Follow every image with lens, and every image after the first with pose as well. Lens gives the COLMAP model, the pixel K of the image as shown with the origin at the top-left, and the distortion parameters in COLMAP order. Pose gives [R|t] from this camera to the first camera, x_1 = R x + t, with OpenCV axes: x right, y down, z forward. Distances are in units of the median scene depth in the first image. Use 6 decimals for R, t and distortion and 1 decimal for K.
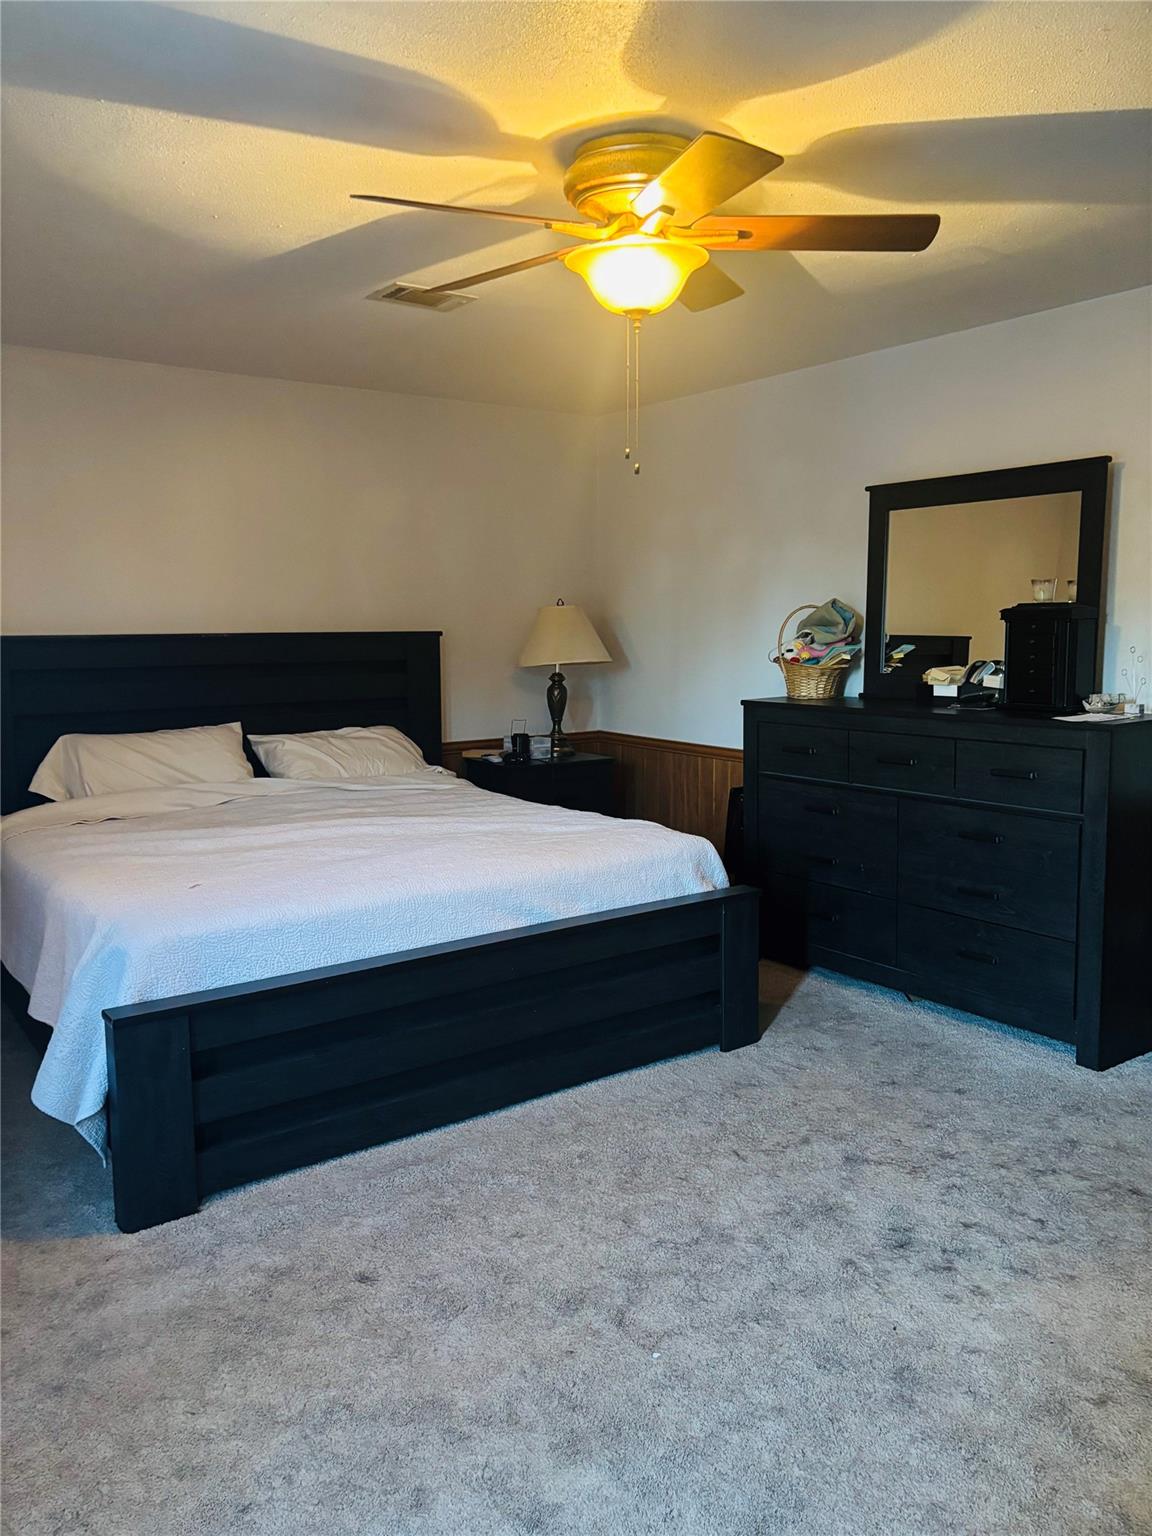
lens RADIAL K [[1167.6, 0, 565.2], [0, 1167.6, 771.6], [0, 0, 1]] dist [0.021282, 0.008765]
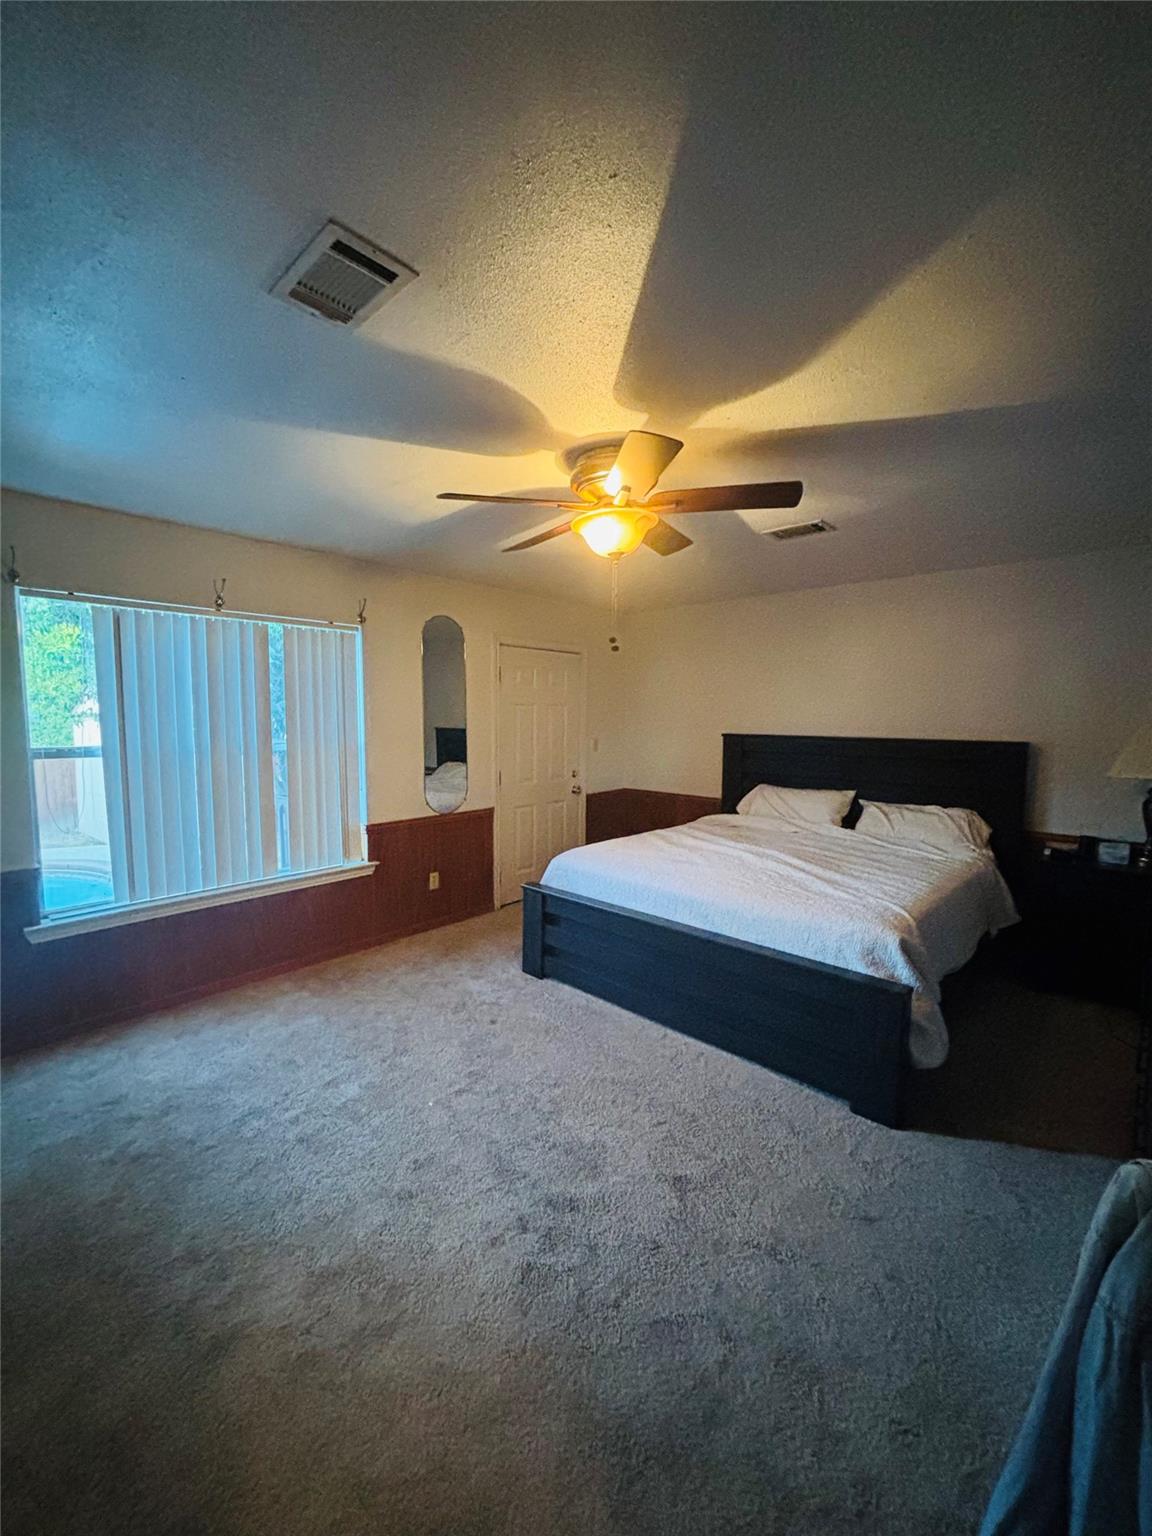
lens RADIAL K [[623.0, 0, 575.1], [0, 623.0, 771.6], [0, 0, 1]] dist [0.002379, 0.000049]
pose [[0.202631, 0.103055, -0.973817, 0.901052], [-0.142932, 0.986910, 0.074699, -0.143275], [0.968768, 0.124053, 0.214709, 0.769602]]
